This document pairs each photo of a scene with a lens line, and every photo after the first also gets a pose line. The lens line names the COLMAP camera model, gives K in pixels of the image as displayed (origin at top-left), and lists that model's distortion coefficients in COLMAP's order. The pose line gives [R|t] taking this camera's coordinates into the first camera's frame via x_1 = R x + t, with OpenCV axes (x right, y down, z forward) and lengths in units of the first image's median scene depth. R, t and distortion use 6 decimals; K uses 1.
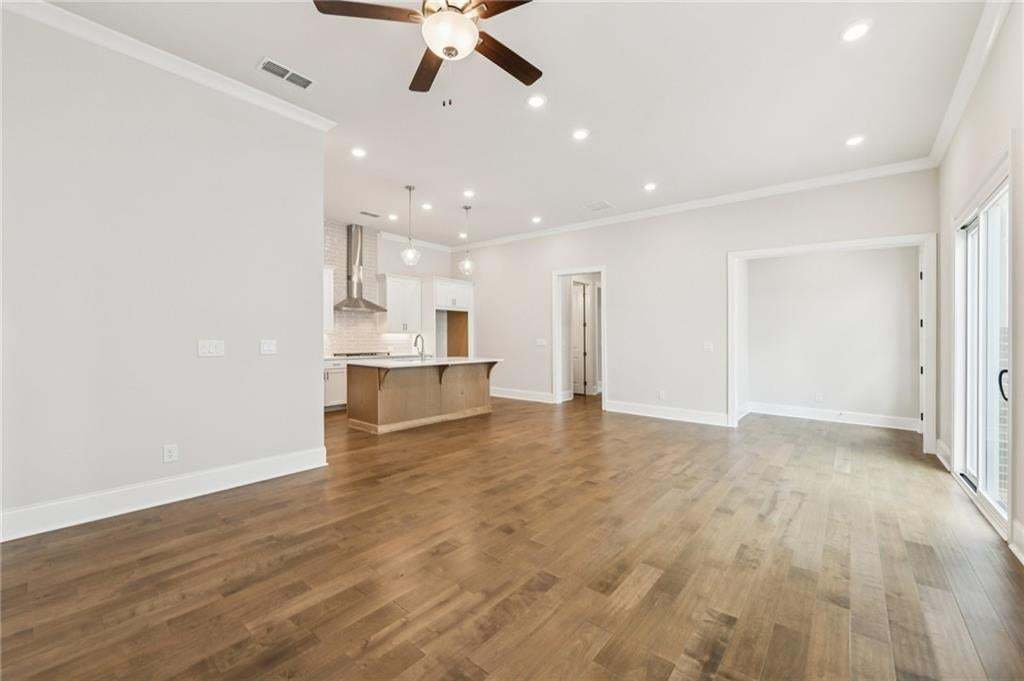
lens RADIAL K [[410.5, 0, 509.7], [0, 410.5, 335.6], [0, 0, 1]] dist [-0.002801, -0.001645]
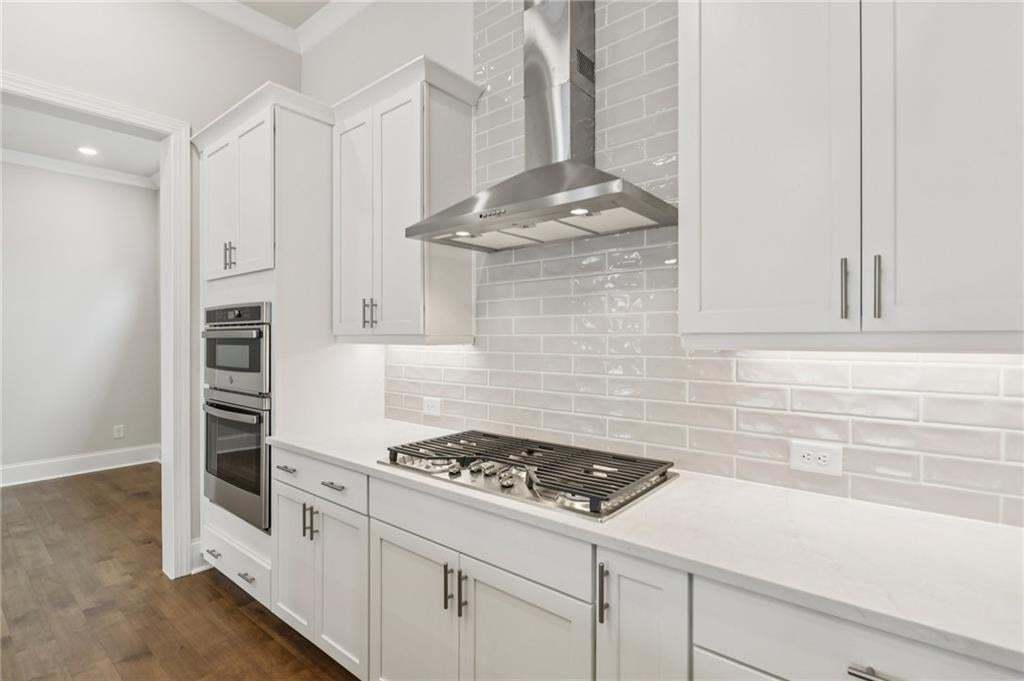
lens RADIAL K [[484.3, 0, 516.1], [0, 484.3, 339.5], [0, 0, 1]] dist [-0.010308, 0.000426]
pose [[0.011868, 0.001805, -0.999928, -0.318602], [0.009713, 0.999951, 0.001921, -0.021103], [0.999882, -0.009735, 0.011850, 2.243601]]
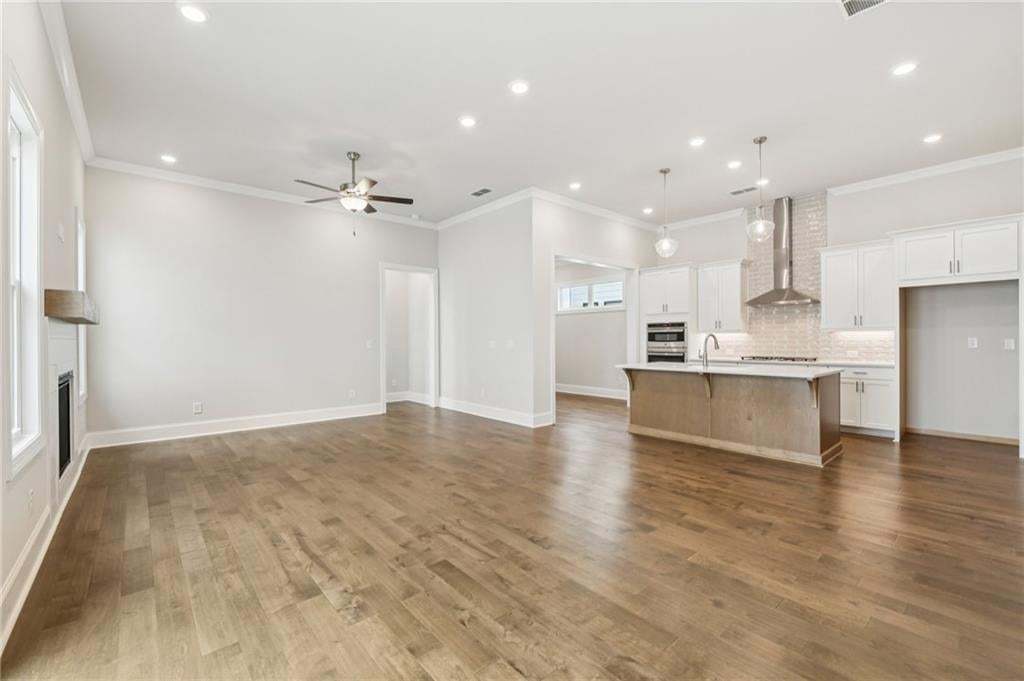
lens RADIAL K [[436.0, 0, 508.3], [0, 436.0, 342.2], [0, 0, 1]] dist [-0.010354, 0.000974]
pose [[-0.164871, 0.001986, -0.986313, 1.282120], [0.012665, 0.999920, -0.000104, 0.015579], [0.986234, -0.012508, -0.164883, 1.392759]]
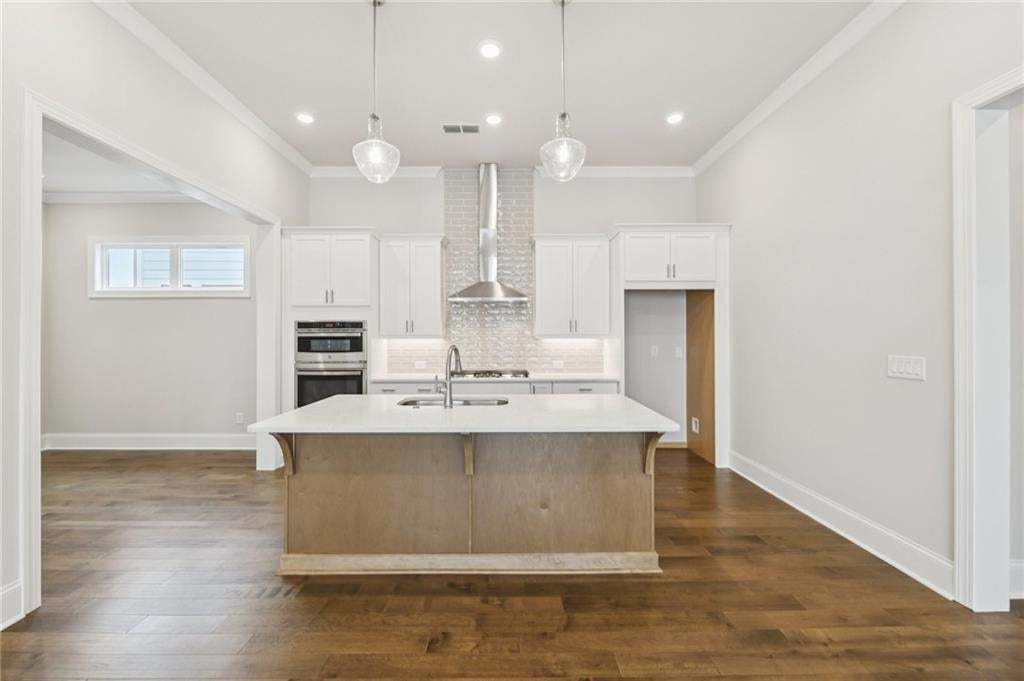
lens RADIAL K [[410.5, 0, 508.4], [0, 410.5, 337.1], [0, 0, 1]] dist [-0.002801, -0.001645]
pose [[0.642892, -0.004534, -0.765943, 0.279201], [0.010684, 0.999938, 0.003048, -0.022321], [0.765882, -0.010143, 0.642901, 1.425288]]
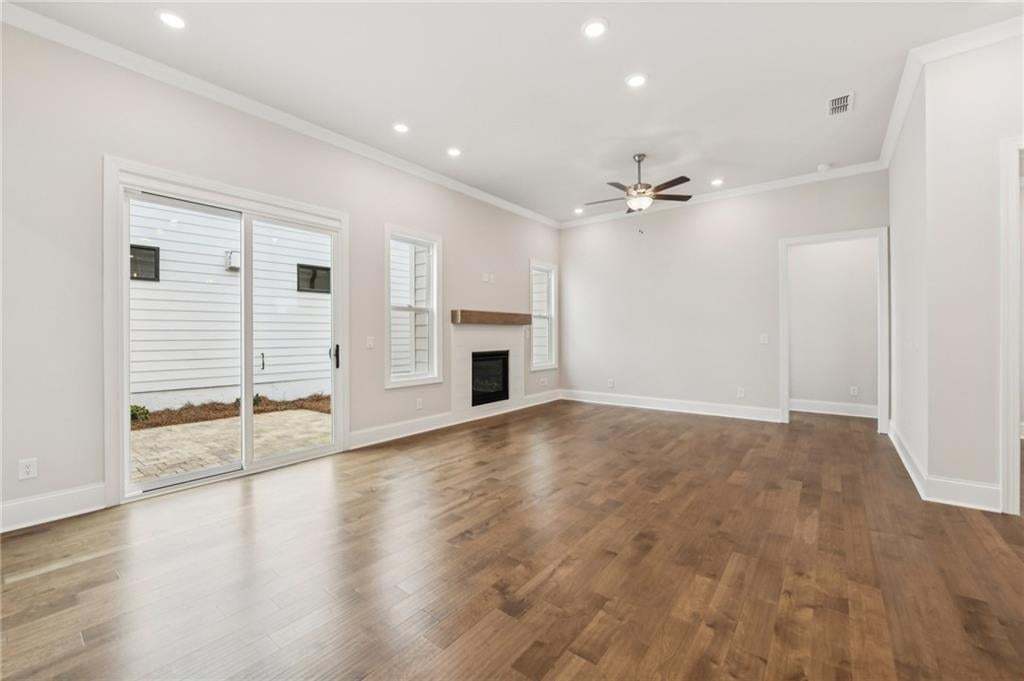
lens RADIAL K [[410.5, 0, 502.0], [0, 410.5, 336.8], [0, 0, 1]] dist [-0.002801, -0.001645]
pose [[-0.999928, 0.001087, -0.011963, 0.419005], [0.001130, 0.999993, -0.003625, 0.014670], [0.011959, -0.003639, -0.999922, 2.078431]]
